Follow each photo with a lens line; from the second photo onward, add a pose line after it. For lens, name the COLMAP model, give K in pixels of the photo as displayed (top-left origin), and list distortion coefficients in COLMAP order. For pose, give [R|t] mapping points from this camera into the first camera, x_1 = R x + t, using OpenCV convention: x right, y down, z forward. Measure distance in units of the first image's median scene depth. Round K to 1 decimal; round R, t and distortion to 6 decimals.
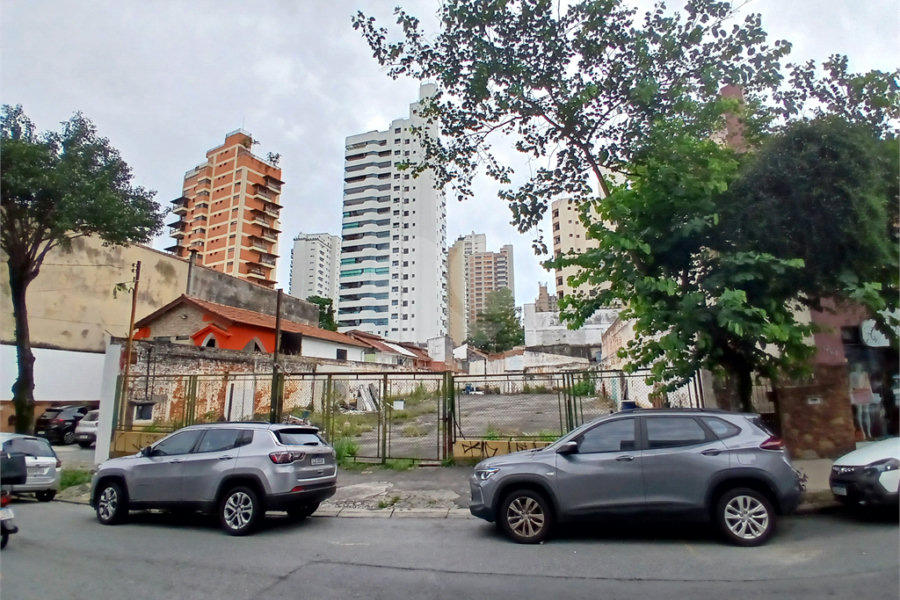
lens RADIAL K [[453.2, 0, 449.6], [0, 453.2, 295.7], [0, 0, 1]] dist [0.001967, -0.045339]
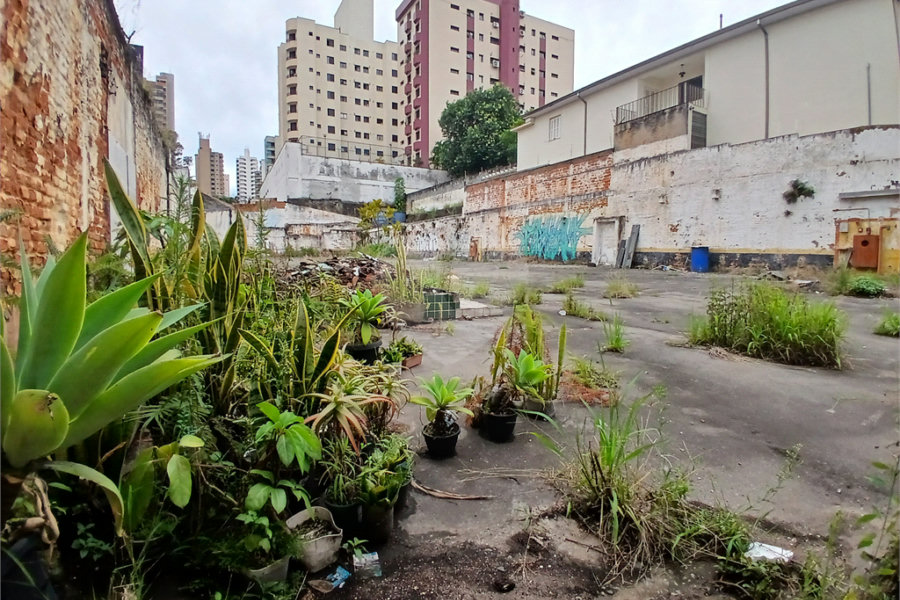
lens RADIAL K [[453.2, 0, 453.3], [0, 453.2, 297.3], [0, 0, 1]] dist [0.001967, -0.045339]
pose [[0.731538, -0.044830, 0.680325, -0.298511], [-0.144704, 0.964894, 0.219179, 0.122574], [-0.666268, -0.258784, 0.699370, 0.415377]]
